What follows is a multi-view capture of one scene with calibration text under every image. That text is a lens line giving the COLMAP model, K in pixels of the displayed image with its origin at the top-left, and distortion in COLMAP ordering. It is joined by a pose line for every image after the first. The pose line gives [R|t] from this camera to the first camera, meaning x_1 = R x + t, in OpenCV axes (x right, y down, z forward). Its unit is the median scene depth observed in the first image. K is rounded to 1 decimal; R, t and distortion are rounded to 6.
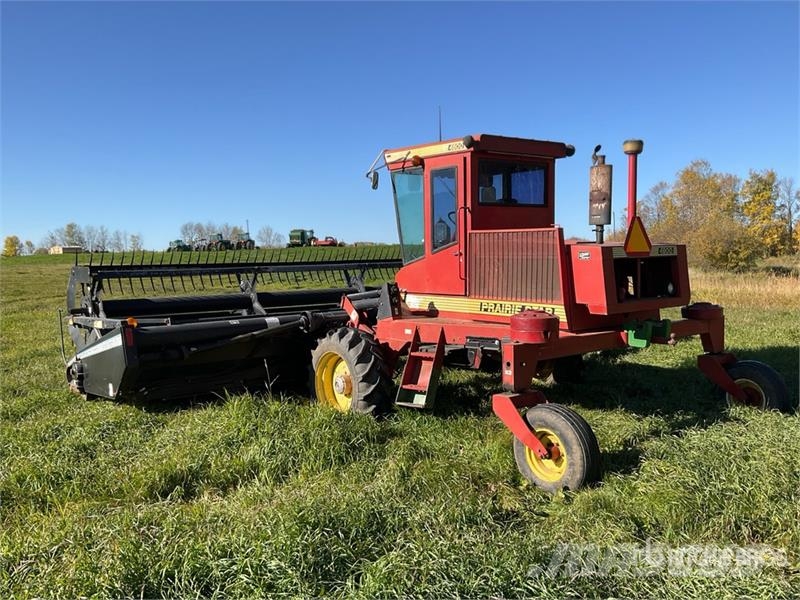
lens RADIAL K [[760.9, 0, 400.0], [0, 760.9, 300.0], [0, 0, 1]] dist [0.106971, -0.199850]
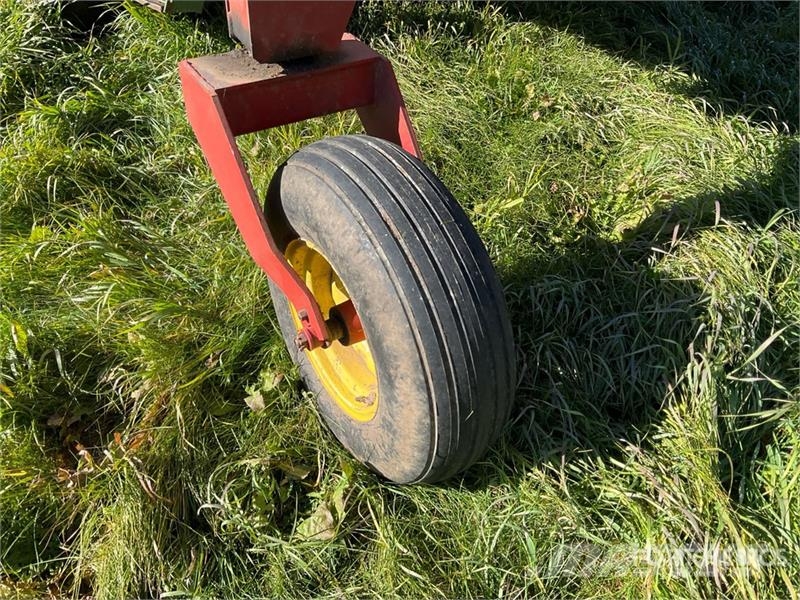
lens RADIAL K [[665.2, 0, 400.0], [0, 665.2, 300.0], [0, 0, 1]] dist [0.105037, -0.228007]
pose [[0.990649, 0.134757, -0.021334, 0.163487], [-0.093541, 0.784677, 0.612806, 0.034483], [0.099320, -0.605080, 0.789945, 0.615857]]
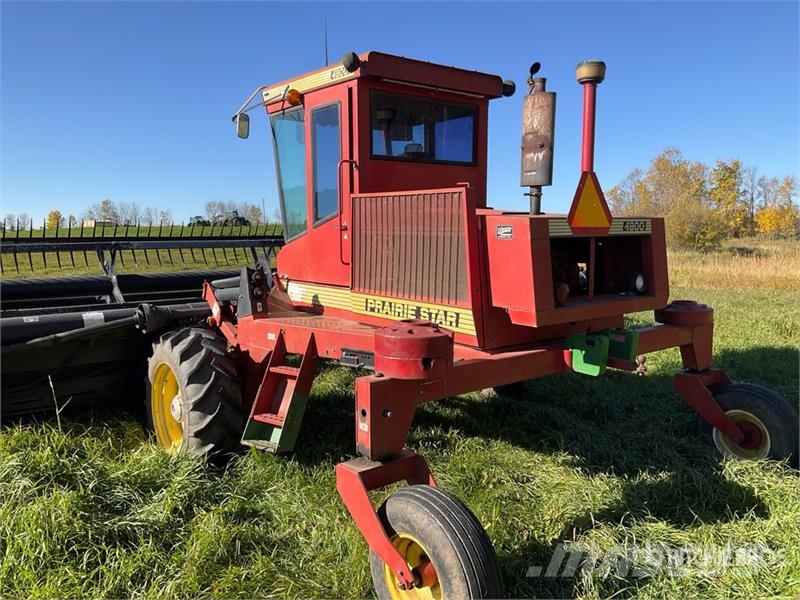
lens RADIAL K [[665.2, 0, 400.0], [0, 665.2, 300.0], [0, 0, 1]] dist [0.105037, -0.228007]
pose [[0.999890, 0.013287, -0.006568, 0.135482], [-0.013001, 0.999041, 0.041800, -0.020362], [0.007117, -0.041710, 0.999104, 0.381003]]
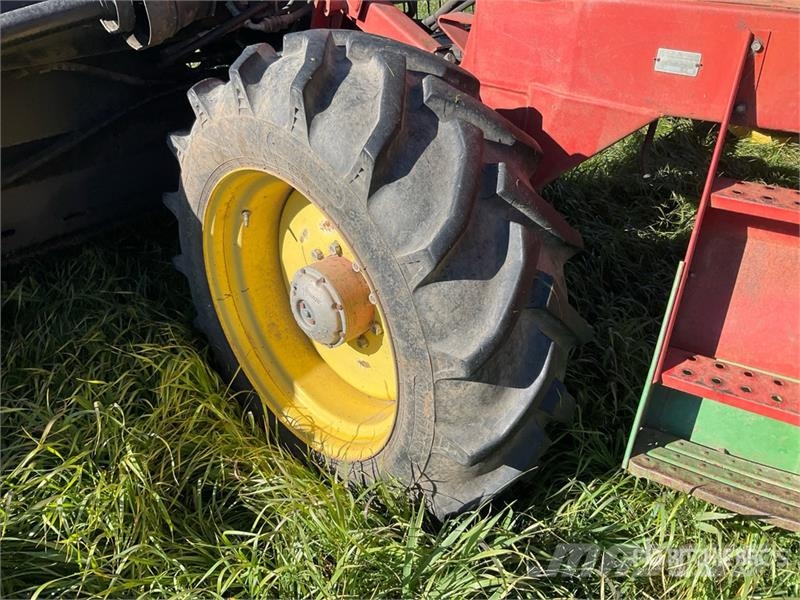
lens RADIAL K [[665.2, 0, 400.0], [0, 665.2, 300.0], [0, 0, 1]] dist [0.105037, -0.228007]
pose [[0.993630, -0.050030, 0.100976, -0.075960], [-0.004079, 0.879494, 0.475893, 0.015162], [-0.112617, -0.473274, 0.873687, 0.842109]]
